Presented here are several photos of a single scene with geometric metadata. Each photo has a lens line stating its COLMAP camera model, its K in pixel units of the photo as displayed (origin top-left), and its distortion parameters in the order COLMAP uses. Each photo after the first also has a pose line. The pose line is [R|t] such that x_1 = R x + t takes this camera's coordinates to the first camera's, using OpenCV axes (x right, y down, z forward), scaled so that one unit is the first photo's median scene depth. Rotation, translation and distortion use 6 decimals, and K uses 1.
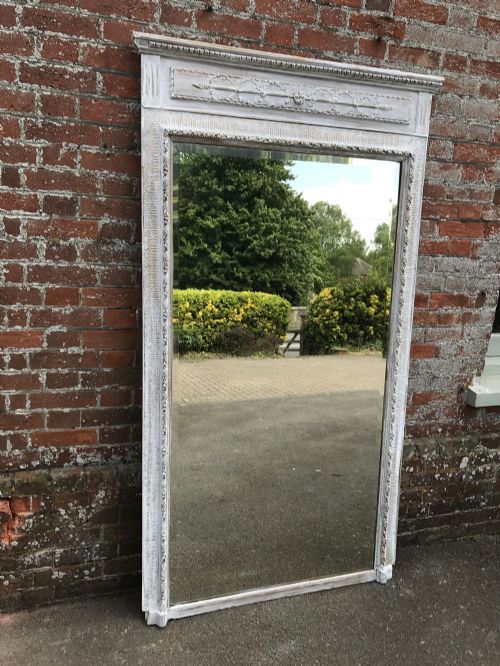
lens RADIAL K [[539.5, 0, 252.8], [0, 539.5, 332.3], [0, 0, 1]] dist [0.010950, 0.013444]
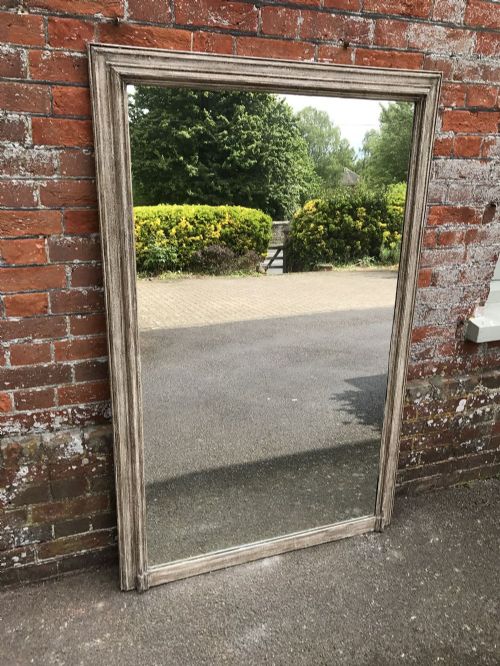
lens RADIAL K [[539.5, 0, 253.3], [0, 539.5, 329.7], [0, 0, 1]] dist [0.010950, 0.013444]
pose [[0.999056, -0.031132, 0.030290, 0.037984], [0.026322, 0.988648, 0.147924, -0.016979], [-0.034552, -0.146987, 0.988535, 0.183784]]
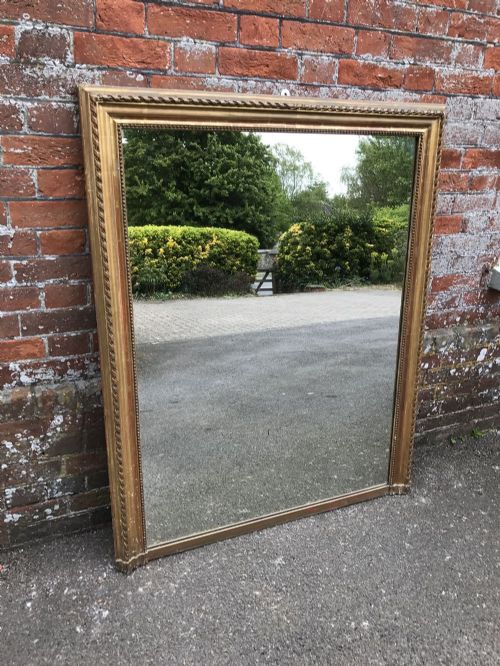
lens RADIAL K [[539.5, 0, 254.5], [0, 539.5, 329.7], [0, 0, 1]] dist [0.010950, 0.013444]
pose [[0.994950, -0.040634, 0.091776, -0.056104], [0.021833, 0.980110, 0.197253, 0.022309], [-0.097965, -0.194253, 0.976047, 0.203524]]
